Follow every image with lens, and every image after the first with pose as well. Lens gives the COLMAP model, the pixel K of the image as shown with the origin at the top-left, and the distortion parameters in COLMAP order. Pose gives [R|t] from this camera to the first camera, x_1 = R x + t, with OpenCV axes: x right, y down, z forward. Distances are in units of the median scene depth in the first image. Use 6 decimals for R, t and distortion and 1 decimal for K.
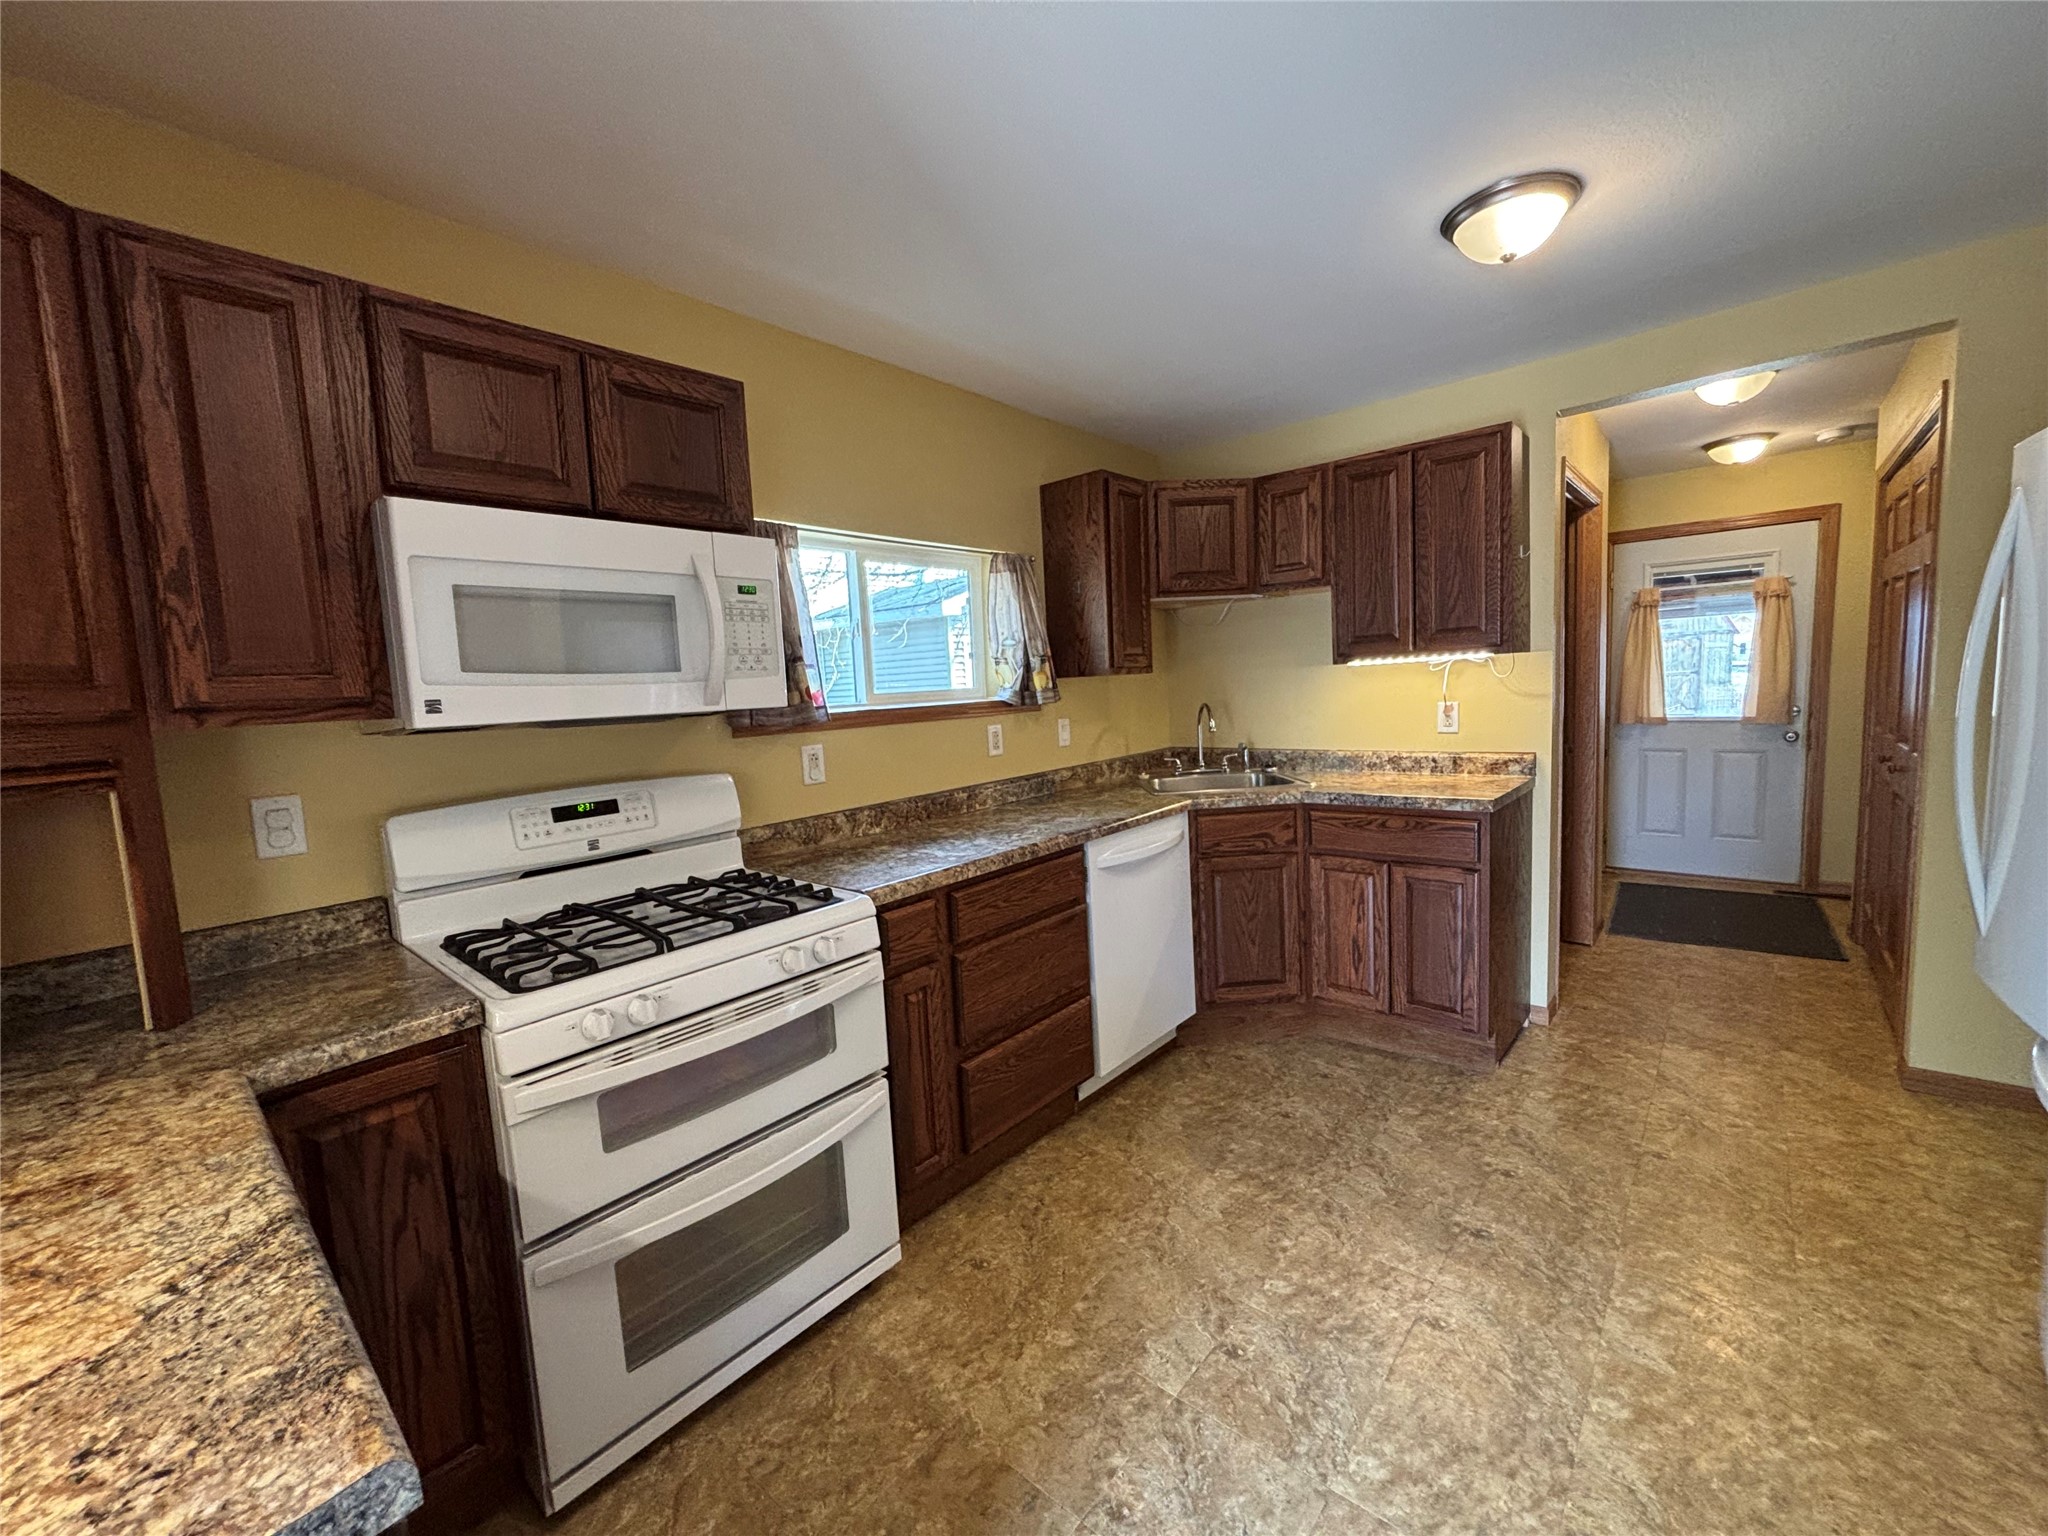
lens RADIAL K [[821.9, 0, 1021.6], [0, 821.9, 761.5], [0, 0, 1]] dist [0.000294, 0.000023]
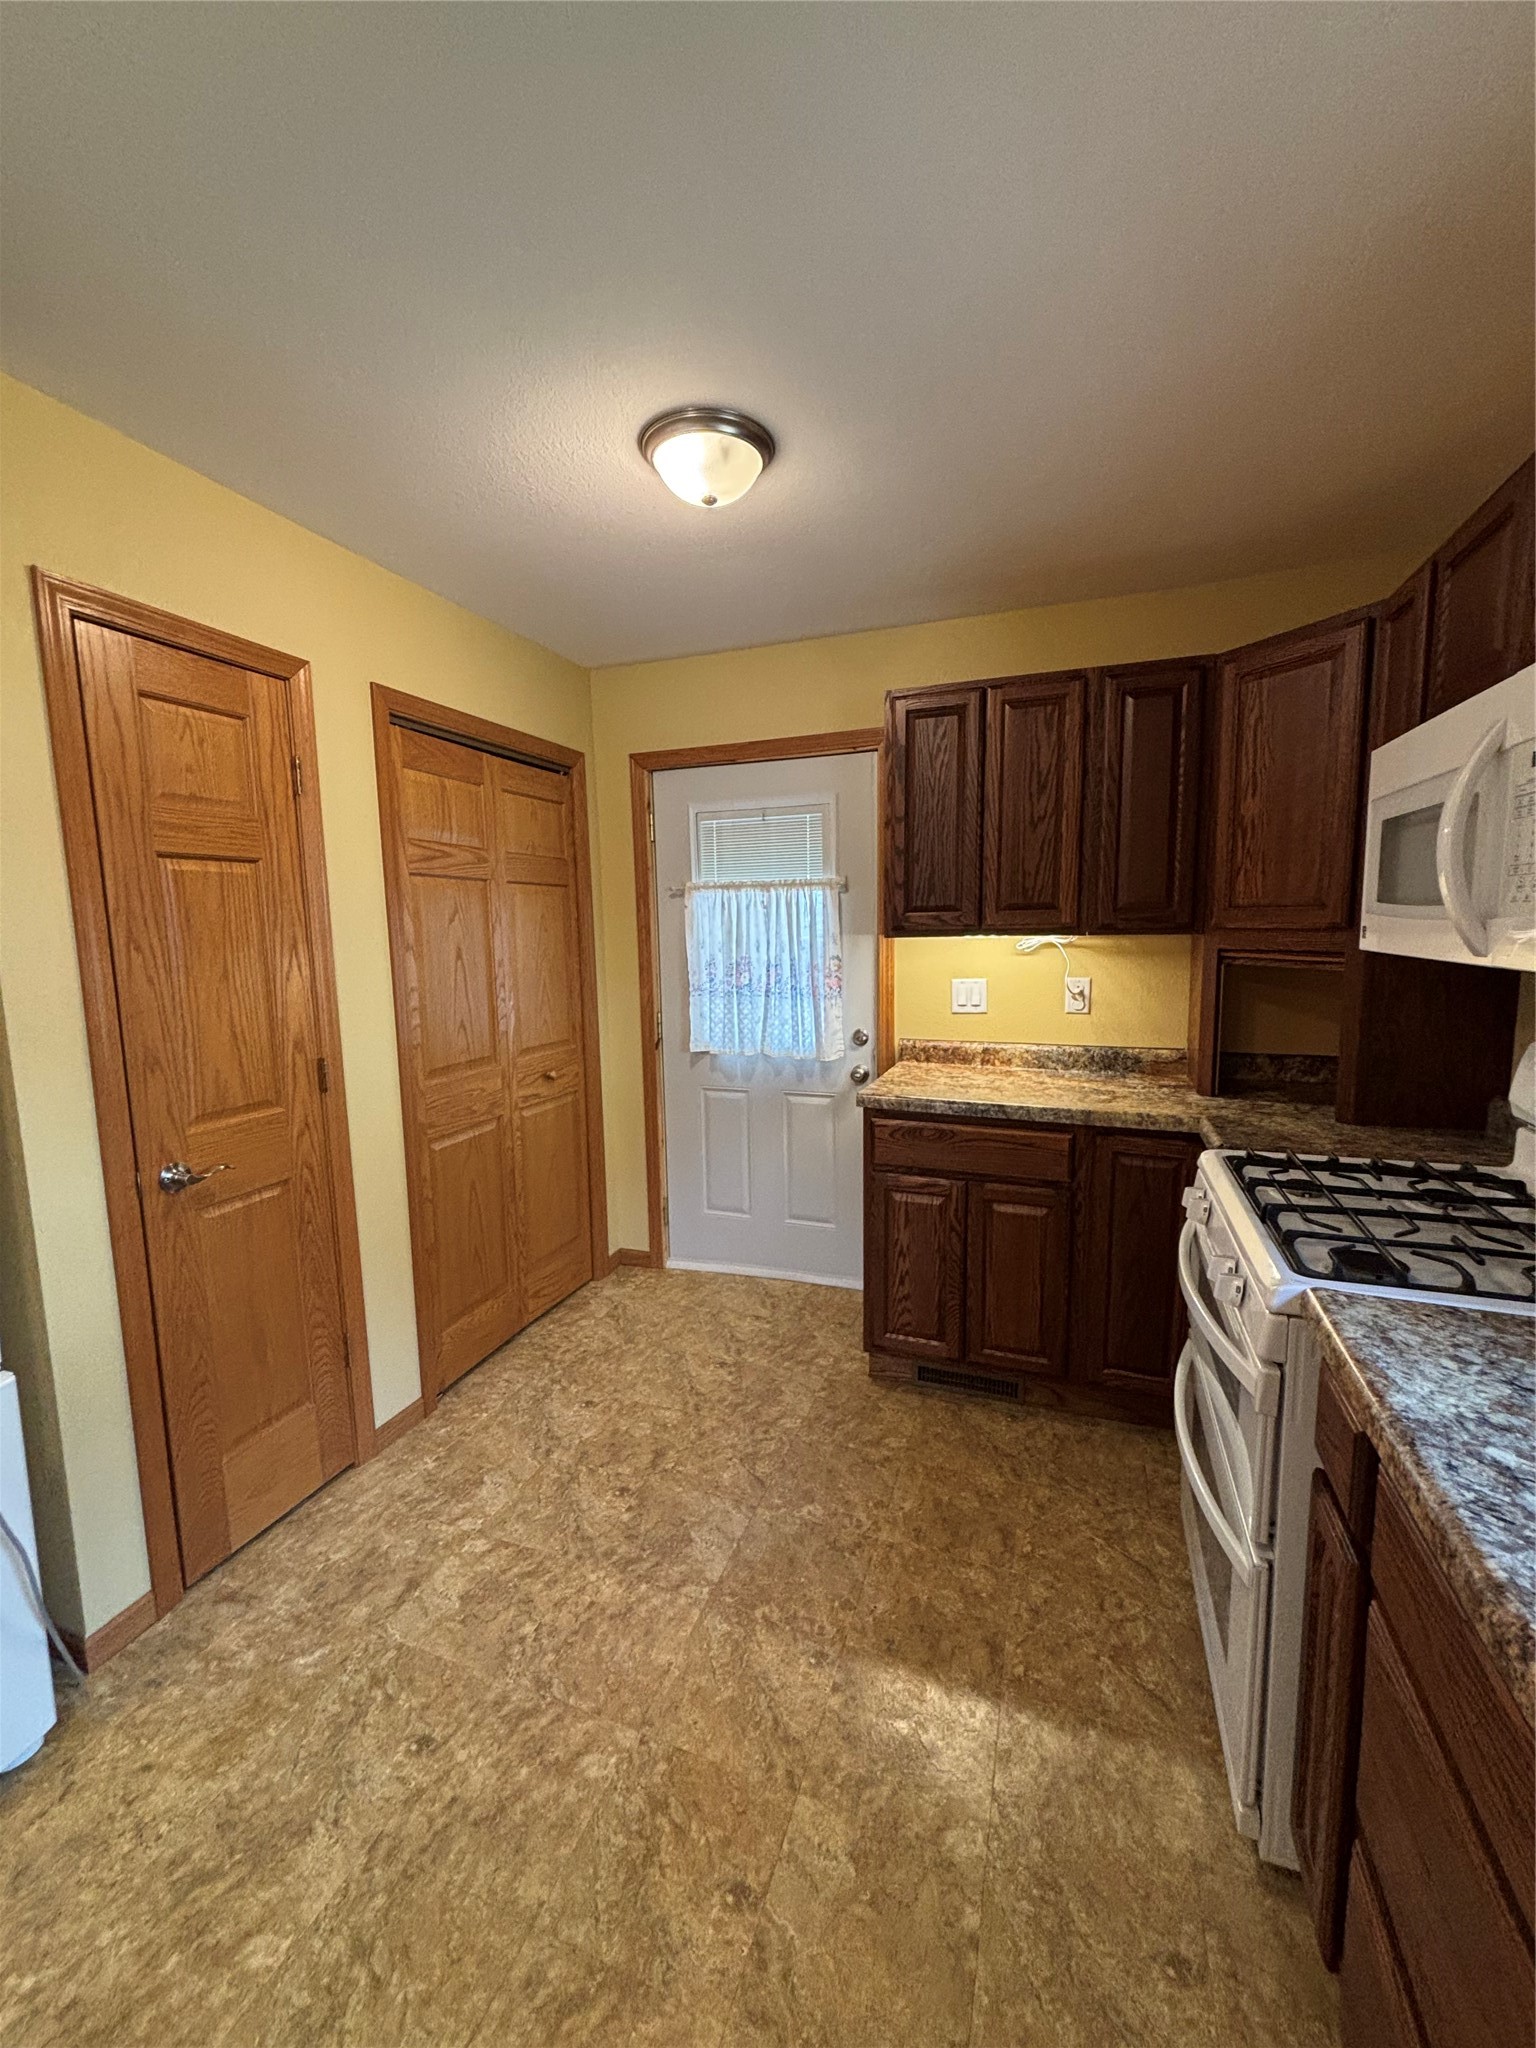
lens RADIAL K [[821.9, 0, 771.2], [0, 821.9, 1025.1], [0, 0, 1]] dist [0.000294, 0.000023]
pose [[-0.928879, 0.108912, -0.354008, 0.349927], [0.026563, 0.972917, 0.229623, -0.167758], [0.369429, 0.203889, -0.906615, 1.306570]]
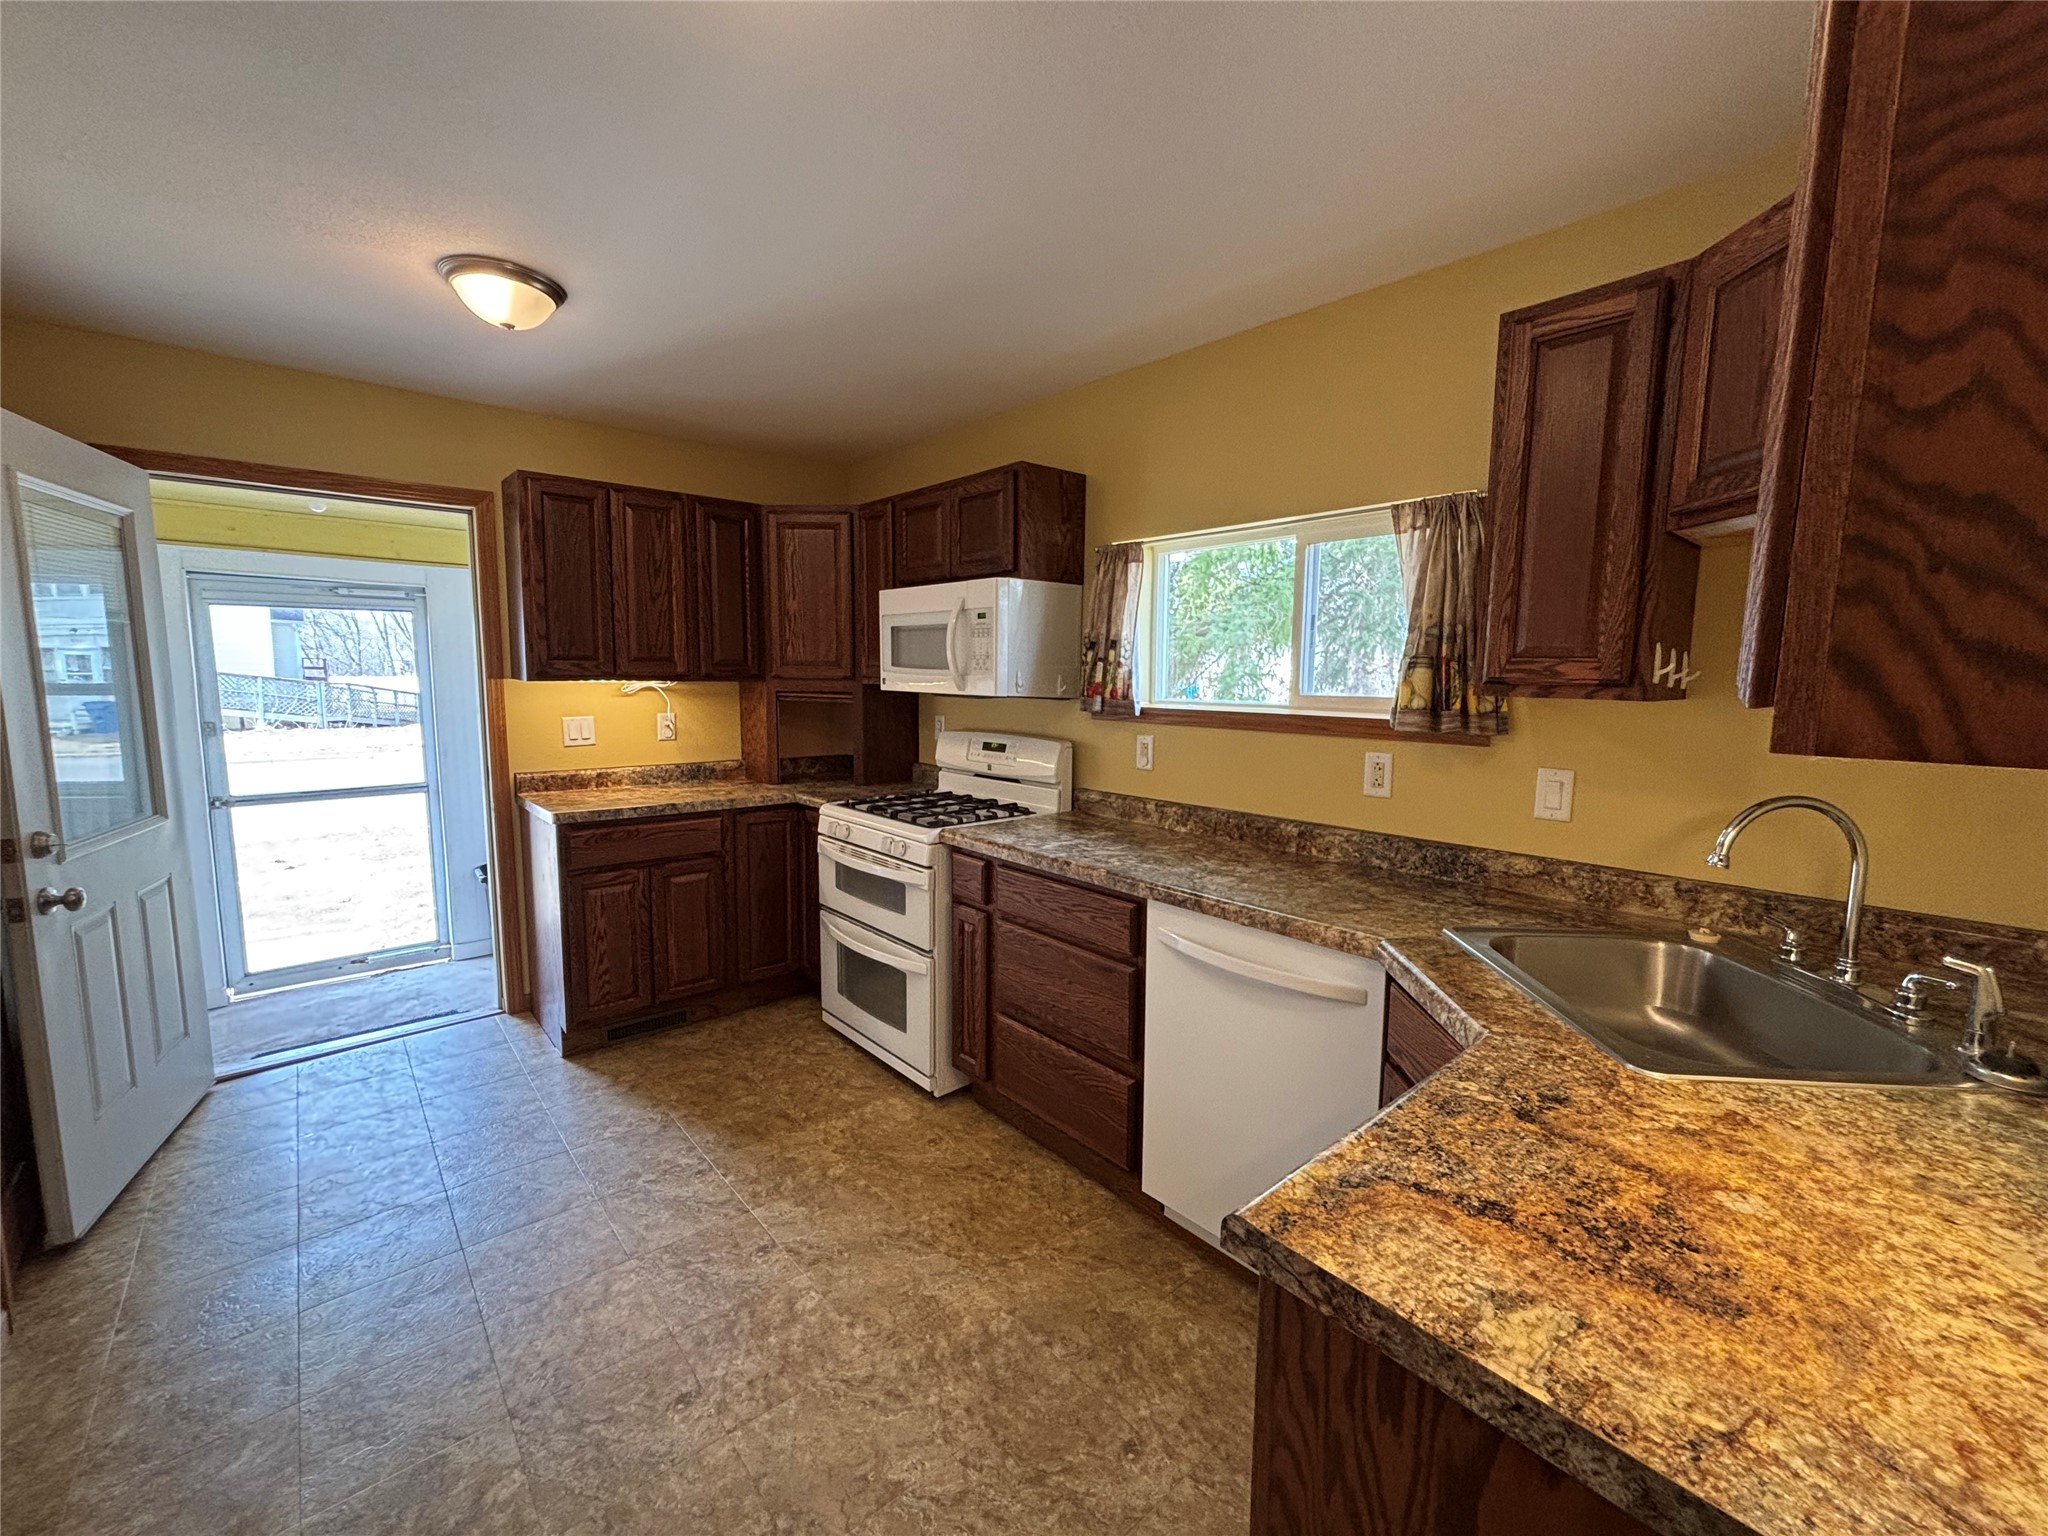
lens RADIAL K [[821.9, 0, 1028.8], [0, 821.9, 763.9], [0, 0, 1]] dist [0.000294, 0.000023]
pose [[-0.121544, 0.158442, -0.979859, 1.111808], [-0.101016, 0.980078, 0.171007, -0.200663], [0.987432, 0.119766, -0.103118, 1.232664]]
